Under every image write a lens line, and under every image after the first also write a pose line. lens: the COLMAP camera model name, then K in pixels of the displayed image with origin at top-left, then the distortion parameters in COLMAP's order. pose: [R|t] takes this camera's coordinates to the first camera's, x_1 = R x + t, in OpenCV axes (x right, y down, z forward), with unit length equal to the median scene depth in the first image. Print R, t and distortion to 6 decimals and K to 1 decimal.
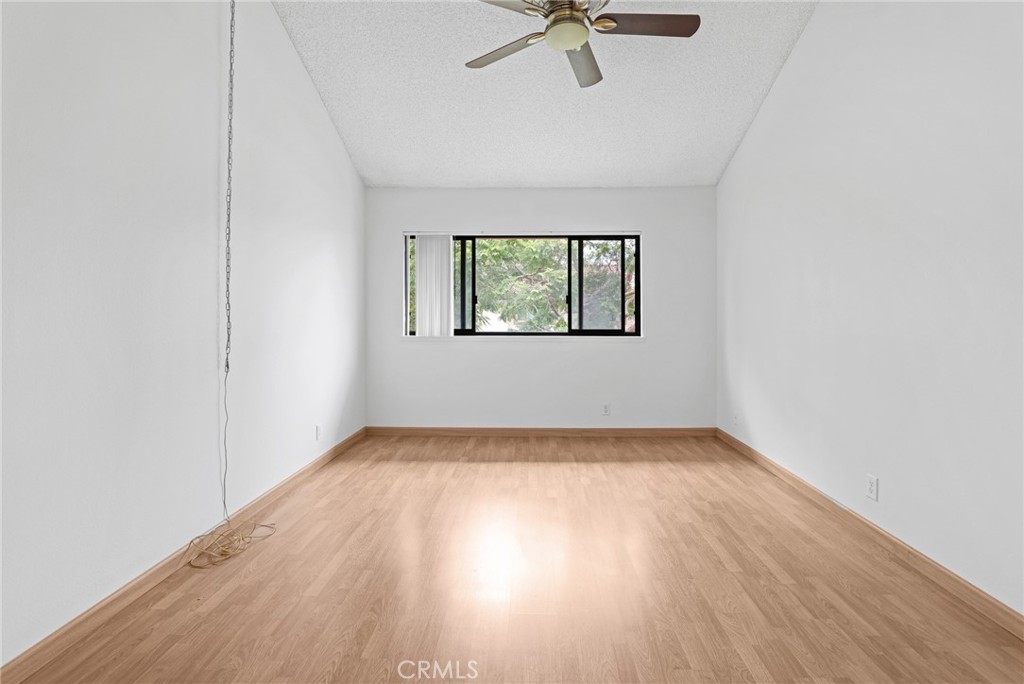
lens RADIAL K [[476.5, 0, 518.6], [0, 476.5, 341.6], [0, 0, 1]] dist [-0.029906, 0.005869]
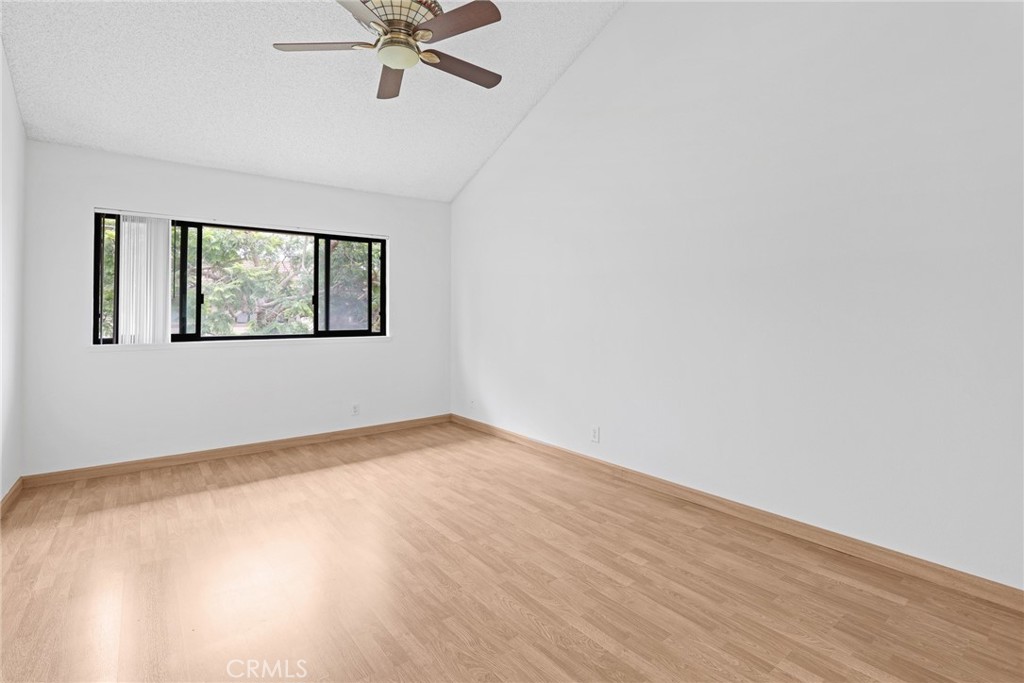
lens RADIAL K [[476.5, 0, 518.6], [0, 476.5, 341.1], [0, 0, 1]] dist [-0.029906, 0.005869]
pose [[0.778181, -0.038361, 0.626868, -0.192238], [0.038852, 0.999162, 0.012913, -0.001863], [-0.626837, 0.014306, 0.779019, 0.000143]]
